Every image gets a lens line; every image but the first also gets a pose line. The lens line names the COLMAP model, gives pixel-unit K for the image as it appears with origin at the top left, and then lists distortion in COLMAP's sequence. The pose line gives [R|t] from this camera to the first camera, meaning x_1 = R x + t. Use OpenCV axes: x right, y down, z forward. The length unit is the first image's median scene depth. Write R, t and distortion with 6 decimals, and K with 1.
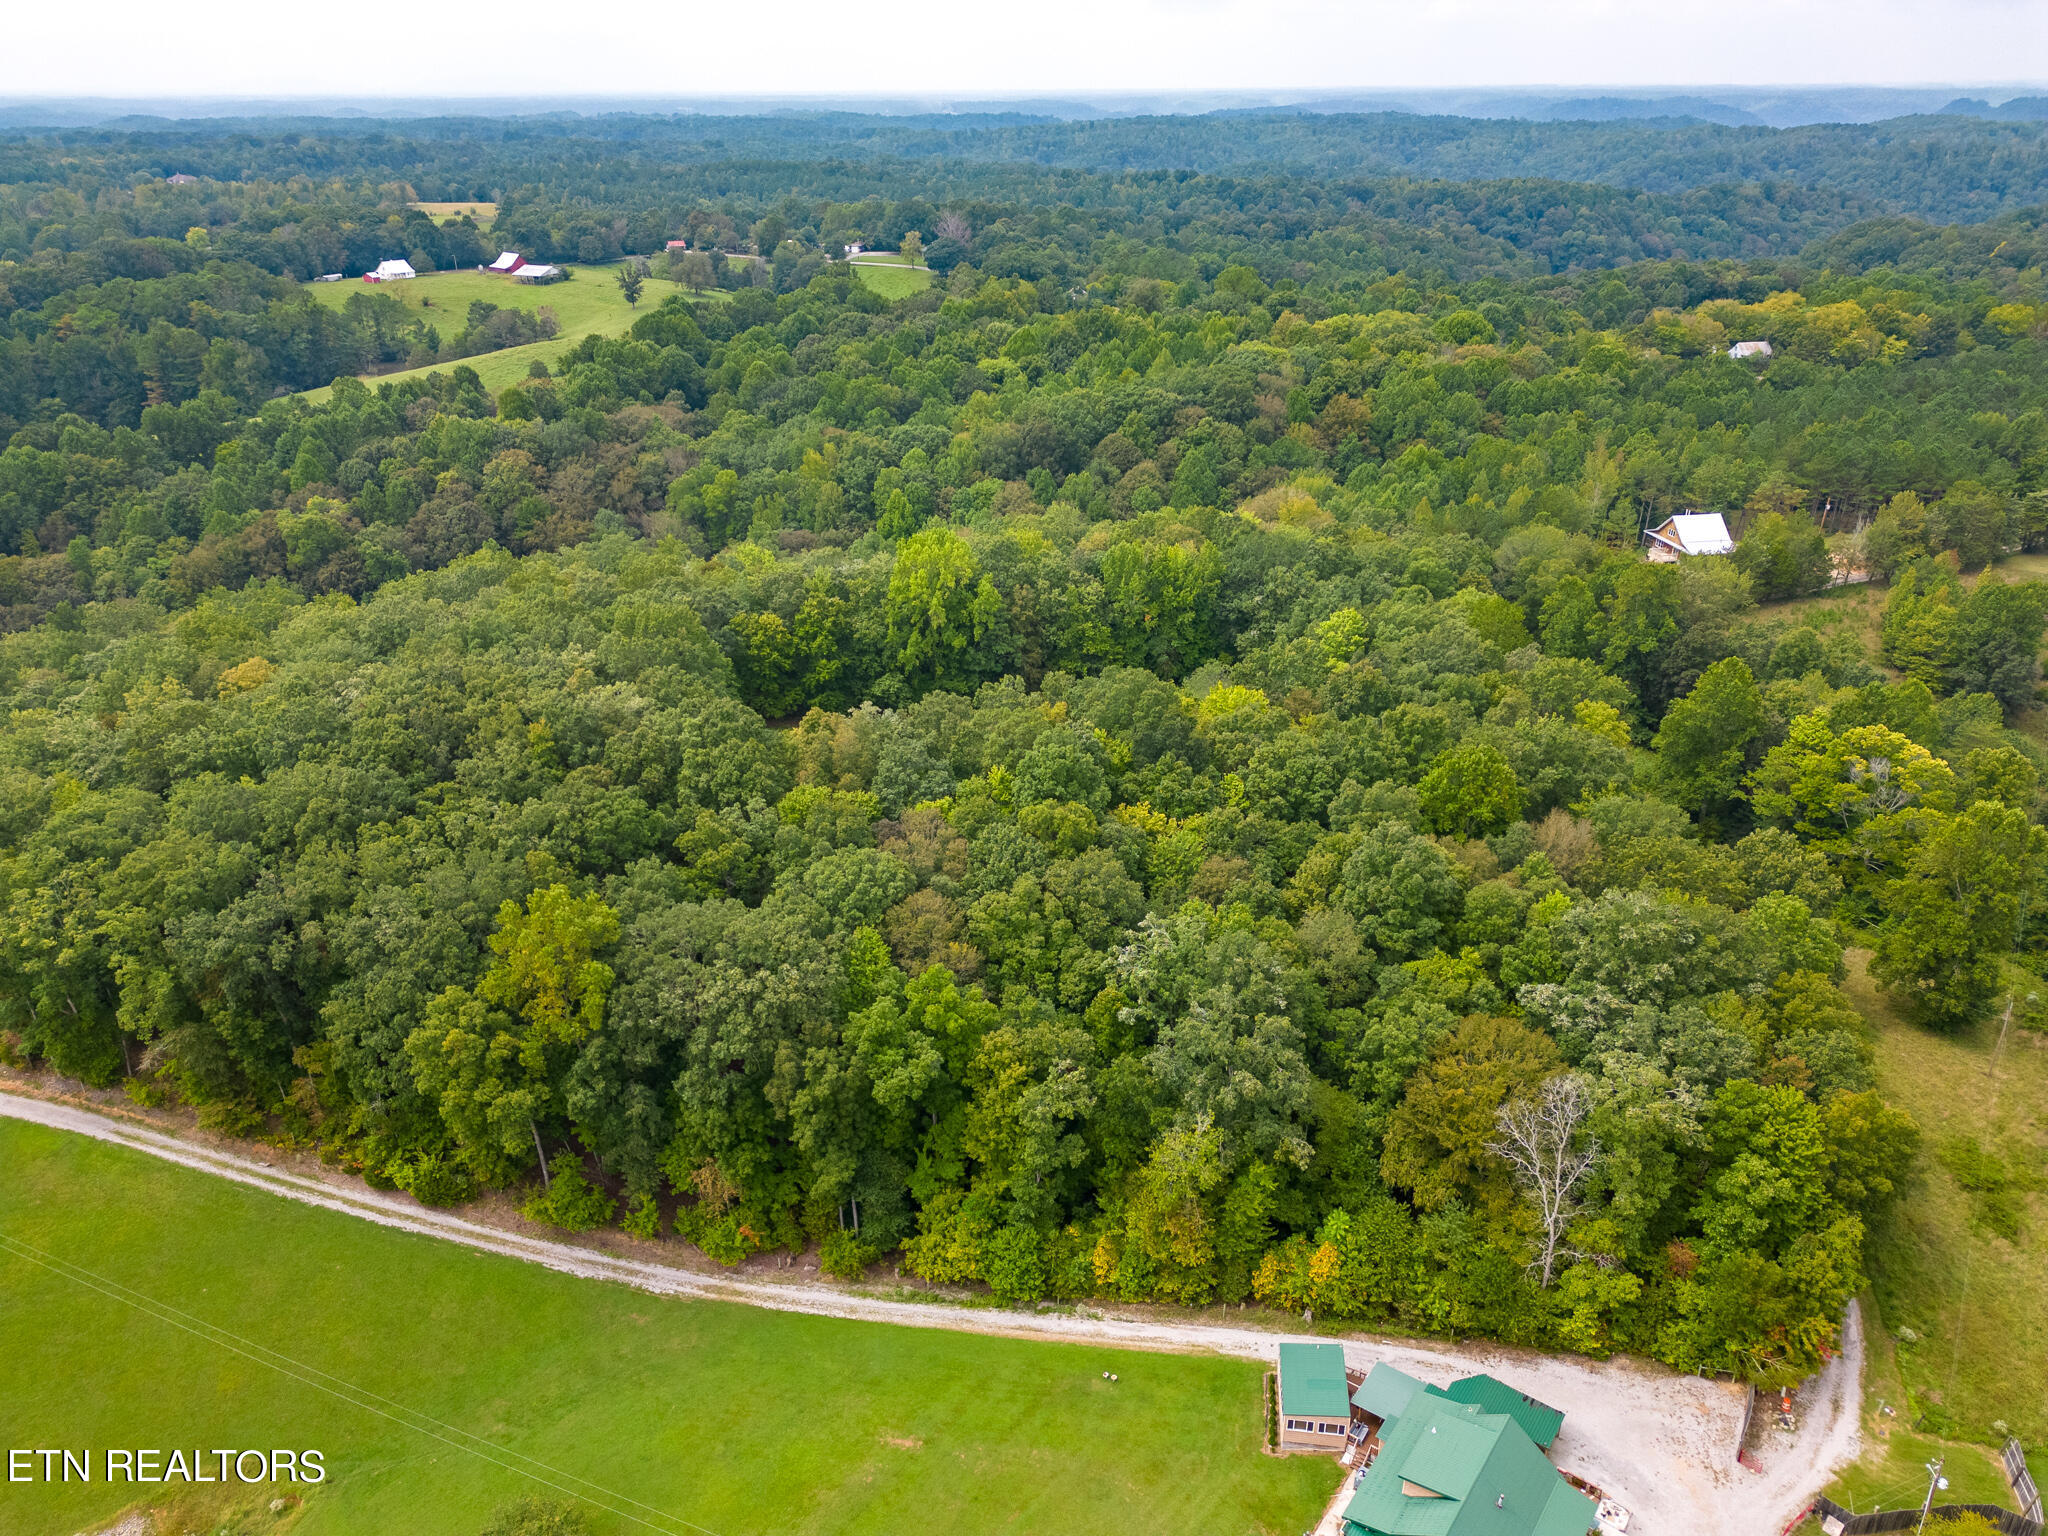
lens RADIAL K [[1424.6, 0, 1009.8], [0, 1424.6, 762.4], [0, 0, 1]] dist [0.065054, -0.060371]
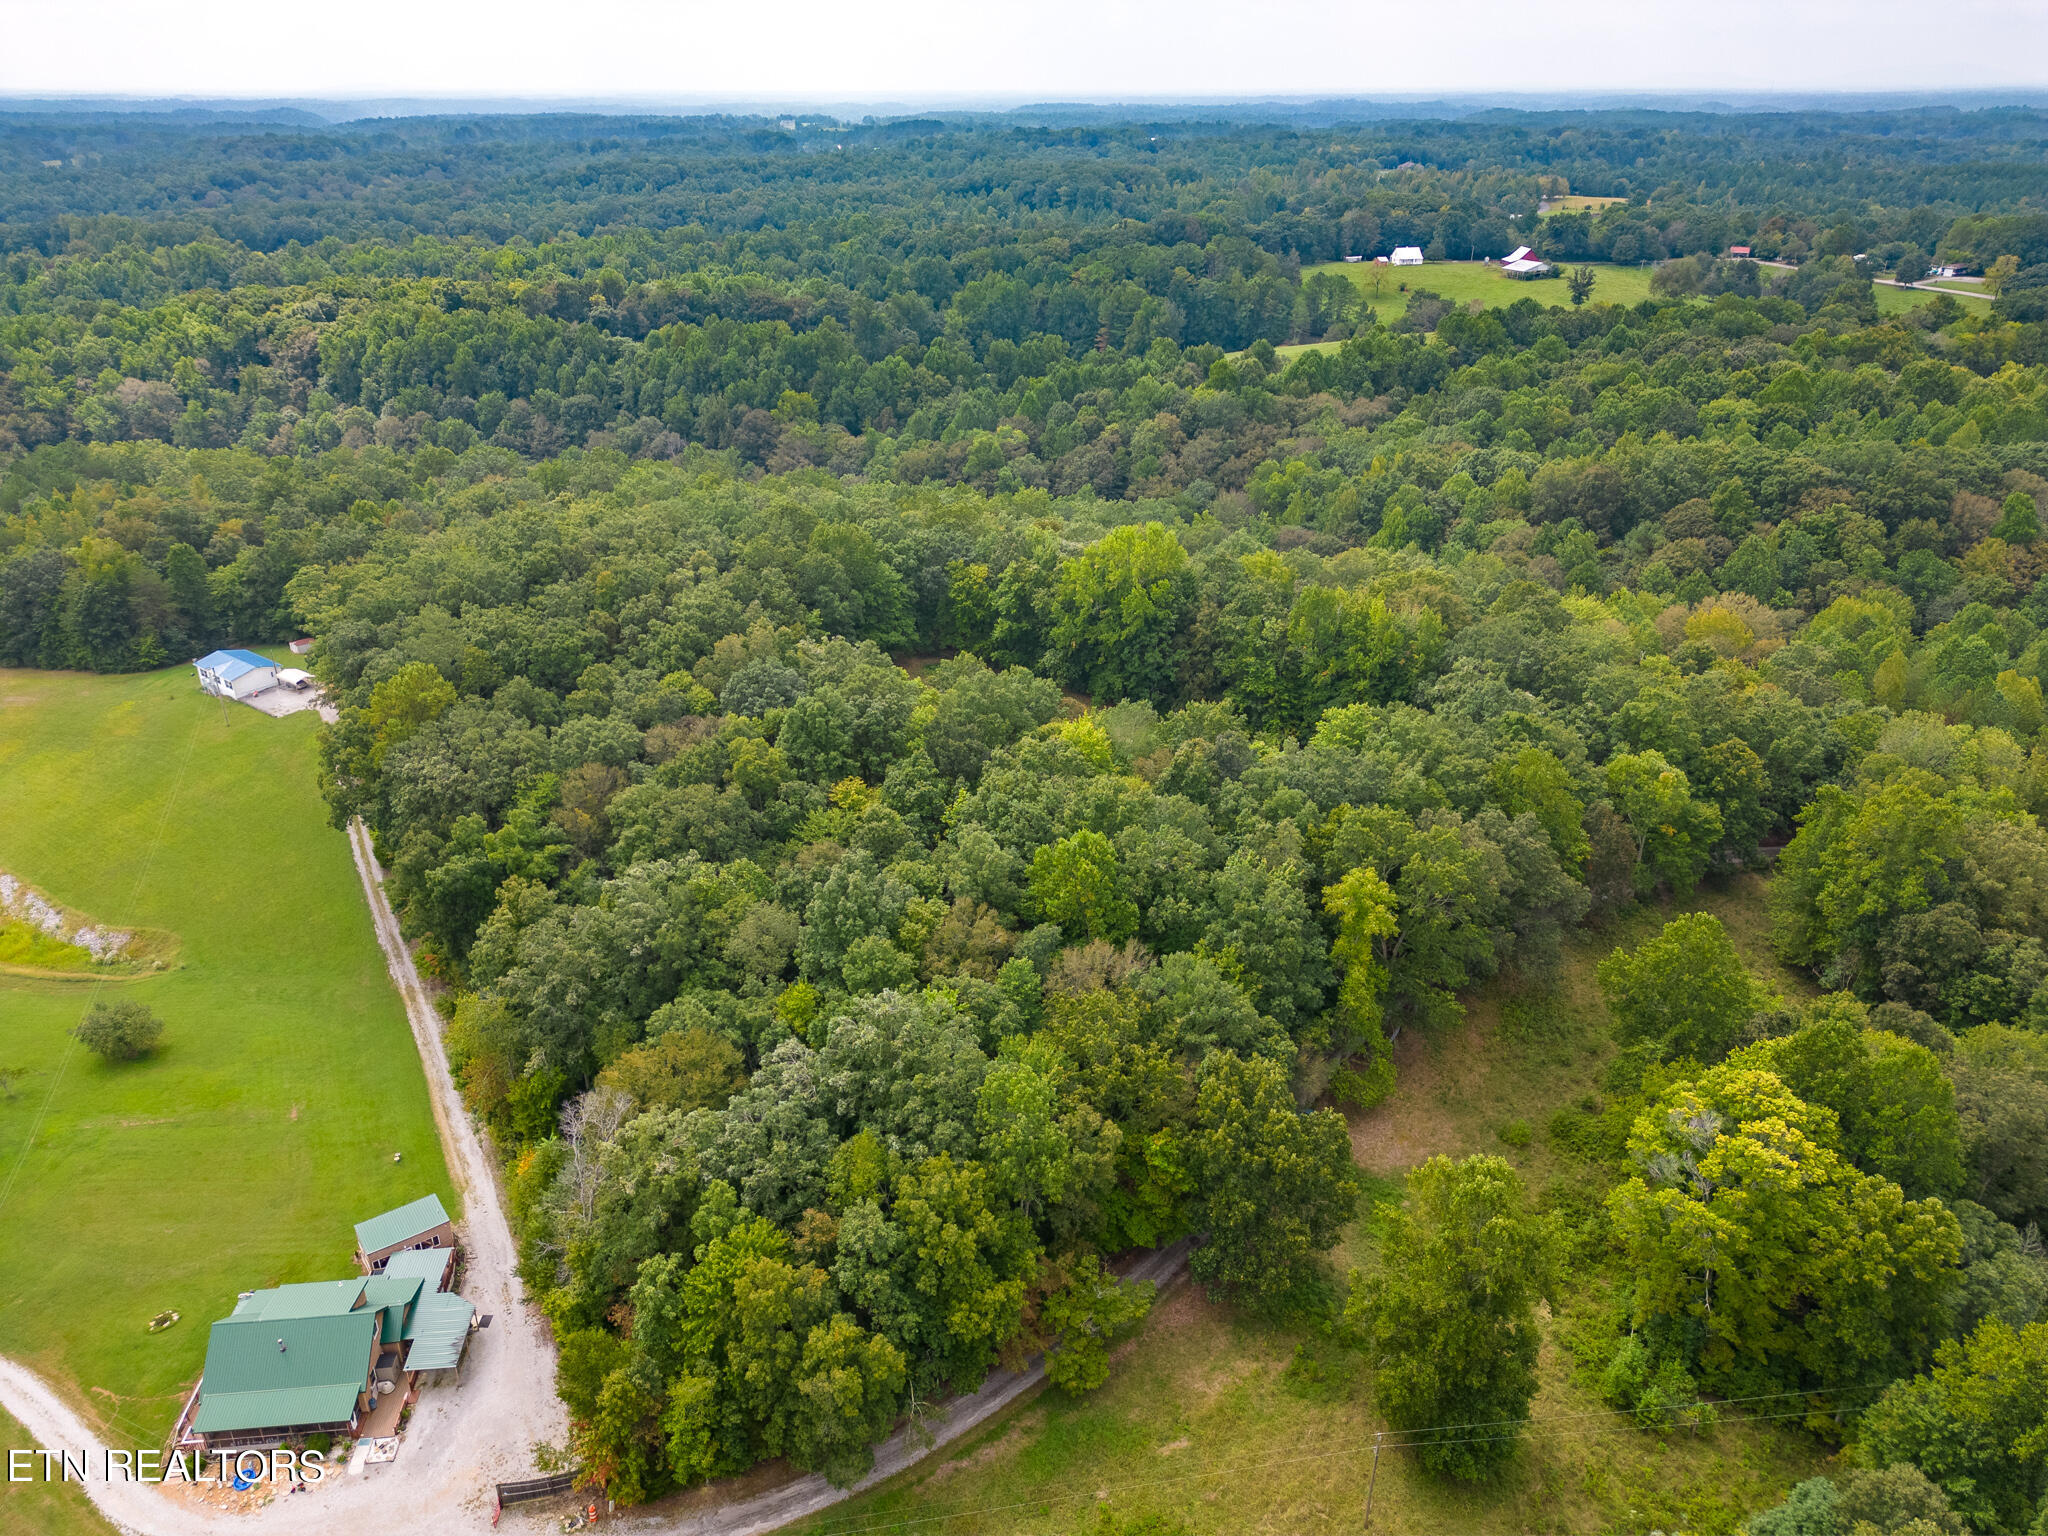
lens RADIAL K [[1424.6, 0, 1009.8], [0, 1424.6, 762.4], [0, 0, 1]] dist [0.065054, -0.060371]
pose [[0.673659, 0.317114, -0.667549, 0.202031], [-0.314840, 0.940340, 0.128980, -0.035935], [0.668625, 0.123283, 0.733309, 0.076232]]
